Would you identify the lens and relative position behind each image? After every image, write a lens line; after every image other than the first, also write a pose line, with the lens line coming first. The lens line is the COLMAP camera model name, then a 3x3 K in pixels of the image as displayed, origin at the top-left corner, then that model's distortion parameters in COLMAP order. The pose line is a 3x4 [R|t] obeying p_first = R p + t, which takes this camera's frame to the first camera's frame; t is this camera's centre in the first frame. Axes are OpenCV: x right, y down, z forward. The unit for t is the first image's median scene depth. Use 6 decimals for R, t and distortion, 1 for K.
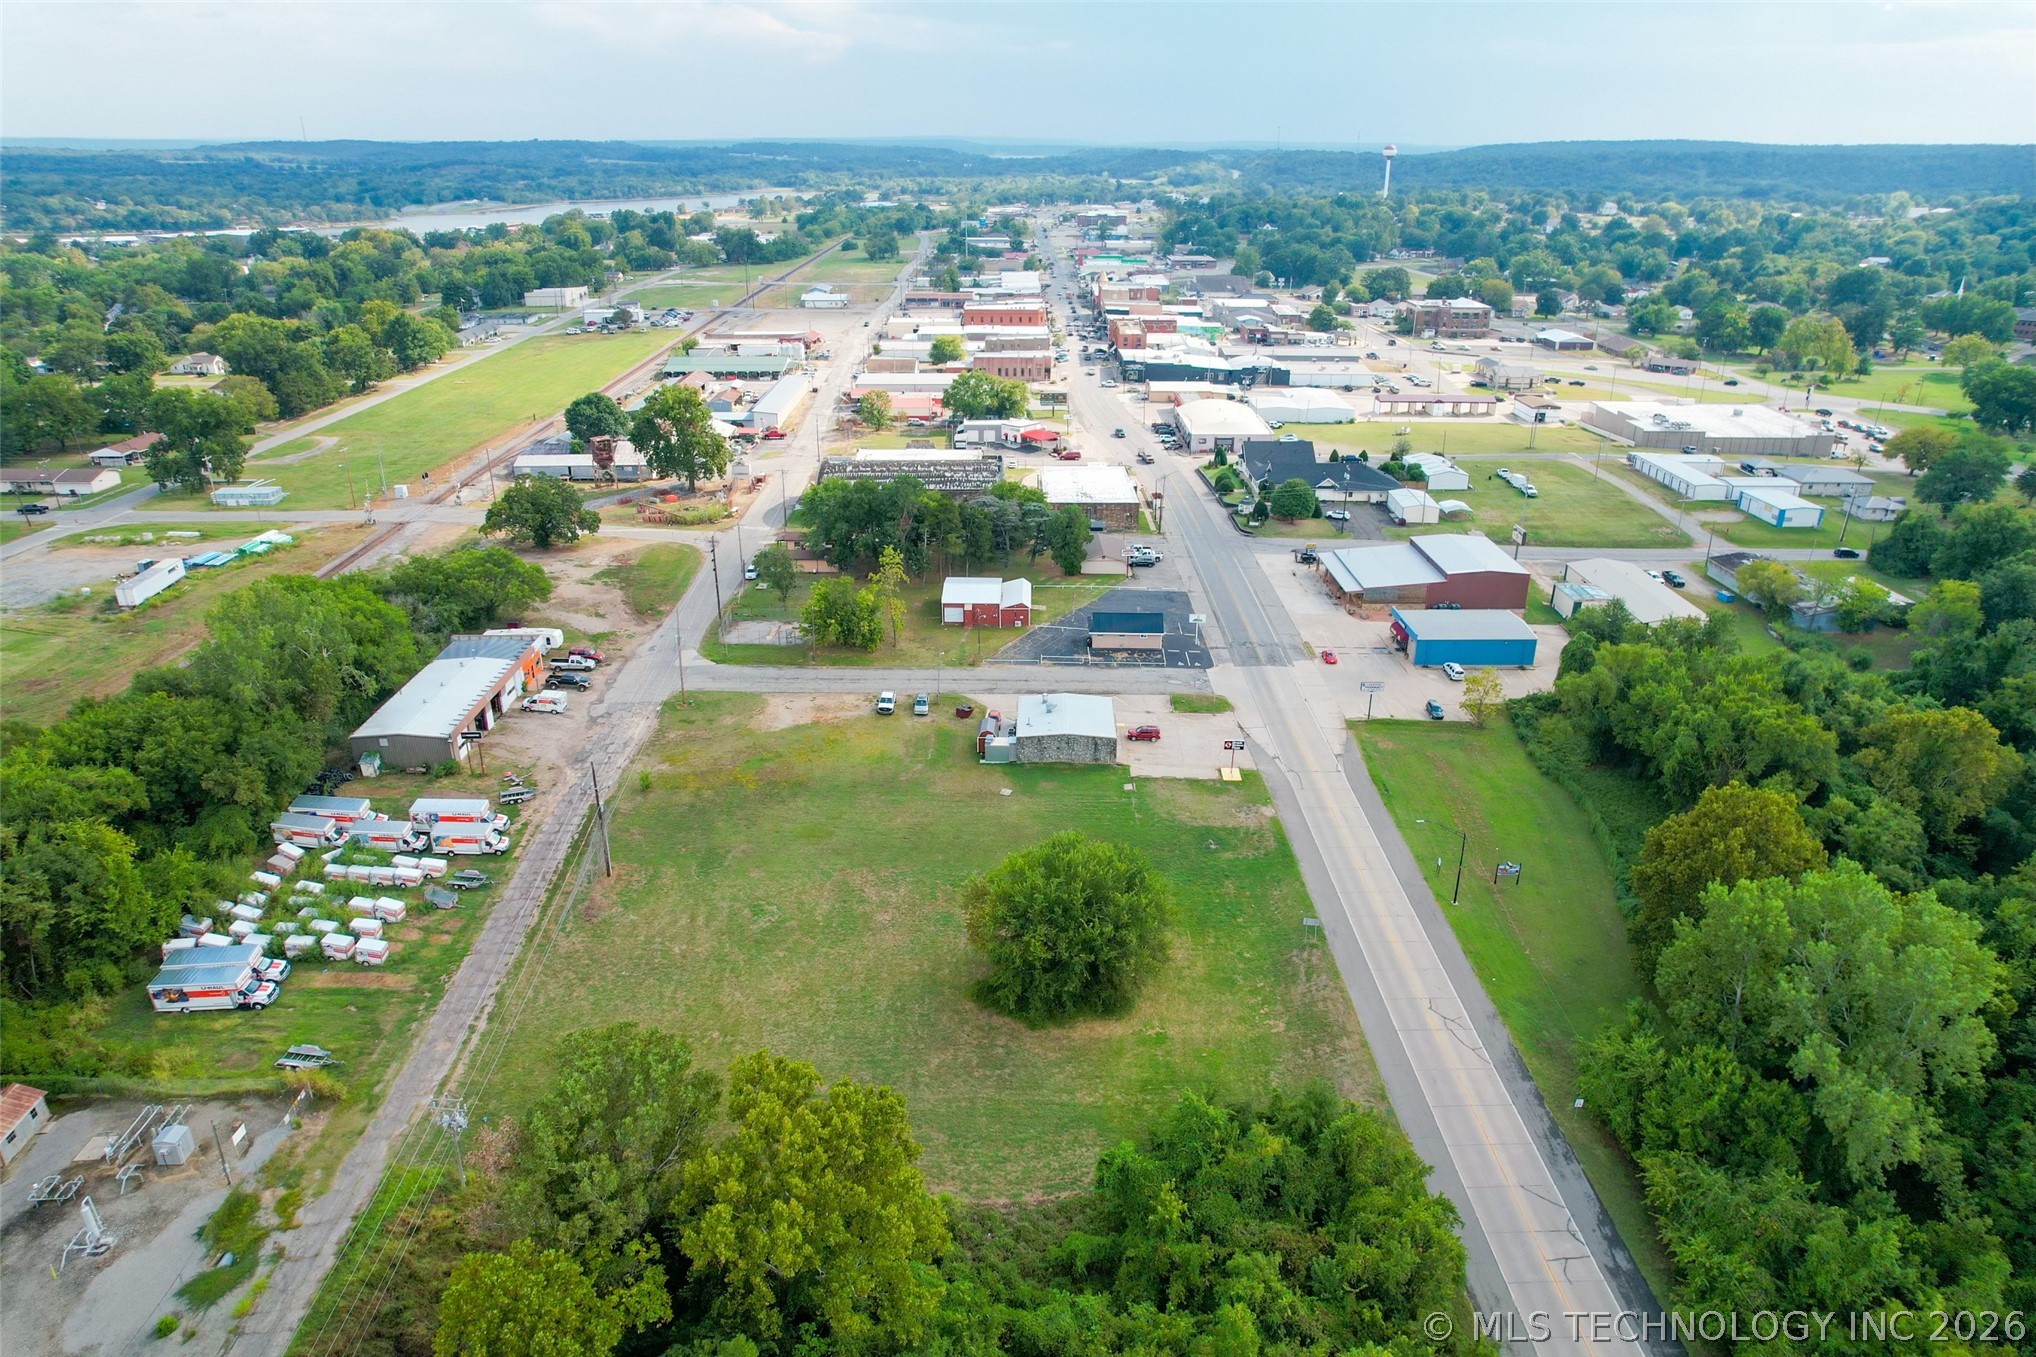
lens RADIAL K [[1300.7, 0, 1026.4], [0, 1300.7, 687.7], [0, 0, 1]] dist [-0.071192, 0.059304]
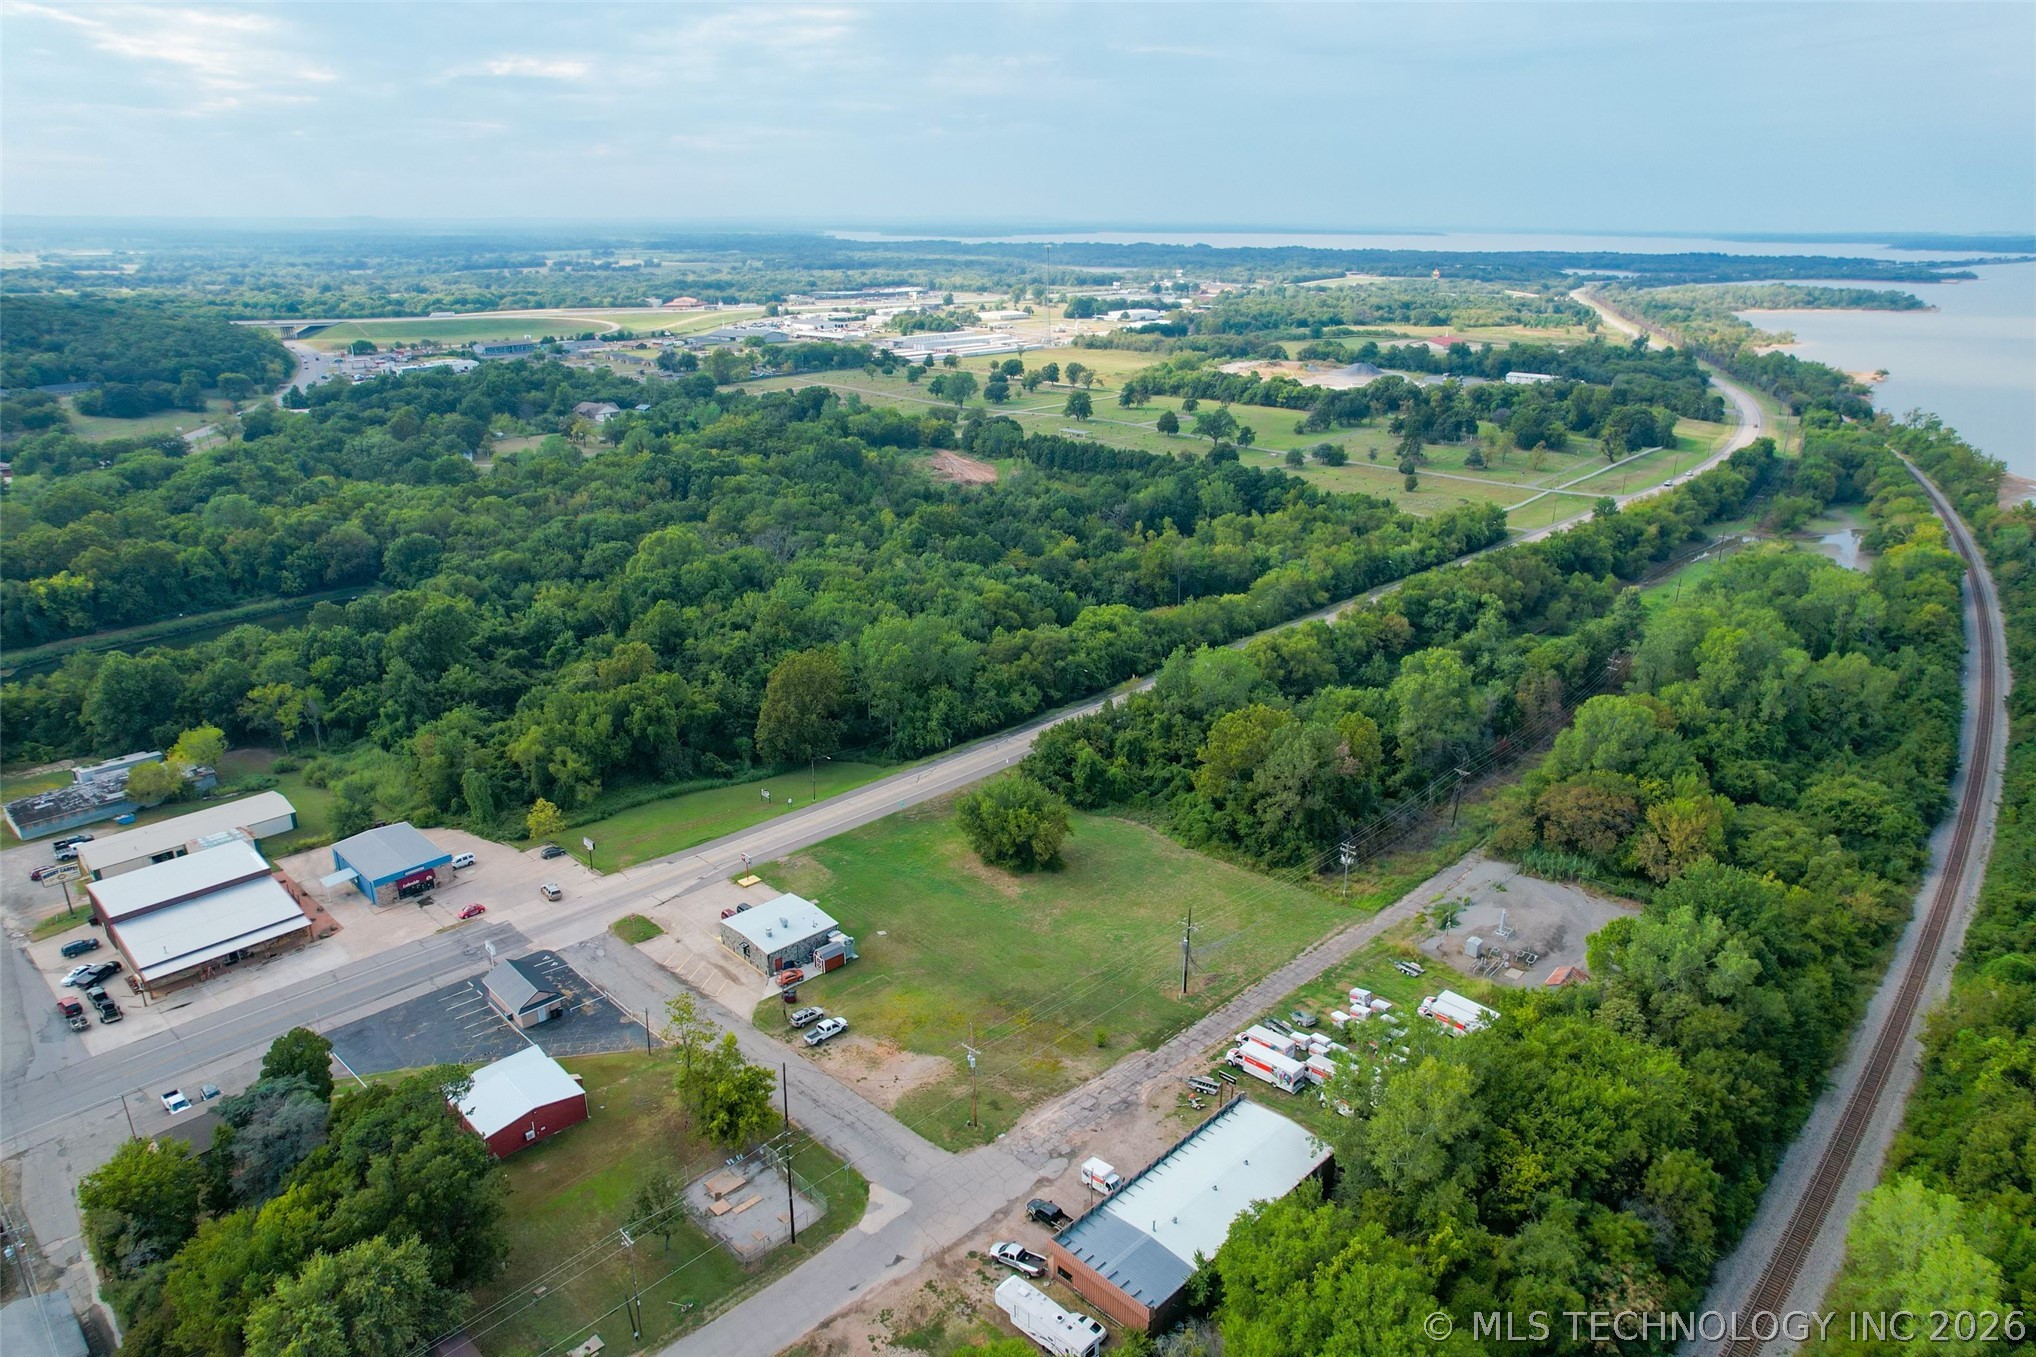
lens RADIAL K [[1300.7, 0, 1016.0], [0, 1300.7, 668.1], [0, 0, 1]] dist [-0.071192, 0.059304]
pose [[-0.702592, -0.239195, 0.670186, -0.764272], [0.273453, 0.778739, 0.564614, -0.683140], [-0.656953, 0.579958, -0.481728, 1.184349]]
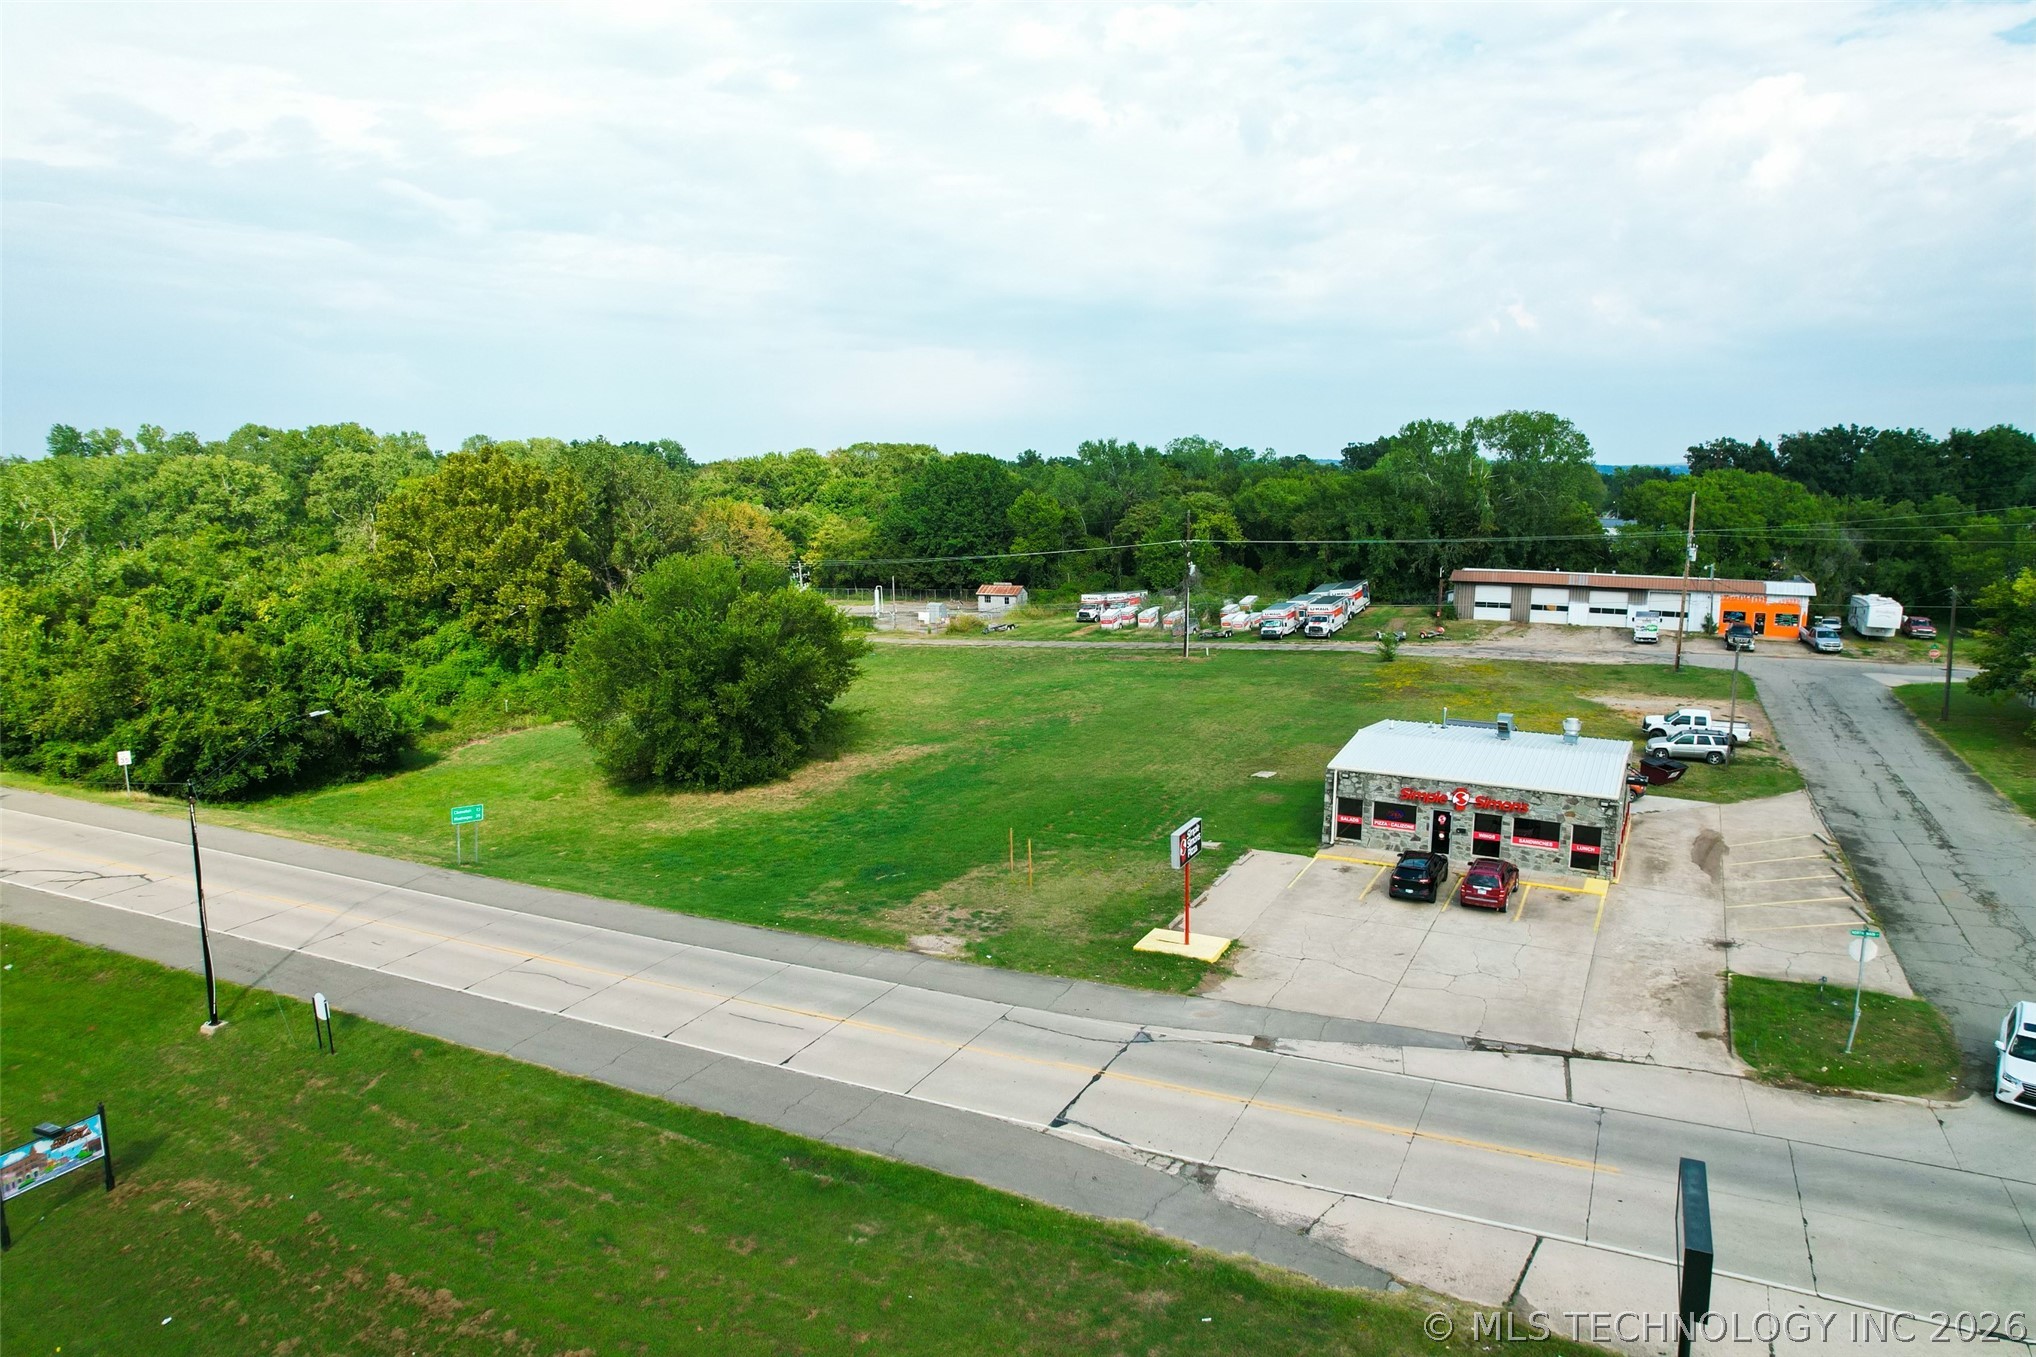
lens RADIAL K [[1300.7, 0, 1016.3], [0, 1300.7, 684.3], [0, 0, 1]] dist [-0.071192, 0.059304]
pose [[-0.453789, 0.141391, -0.879821, 0.384681], [-0.354067, 0.877440, 0.323628, -0.062539], [0.817748, 0.458374, -0.348111, 0.931943]]
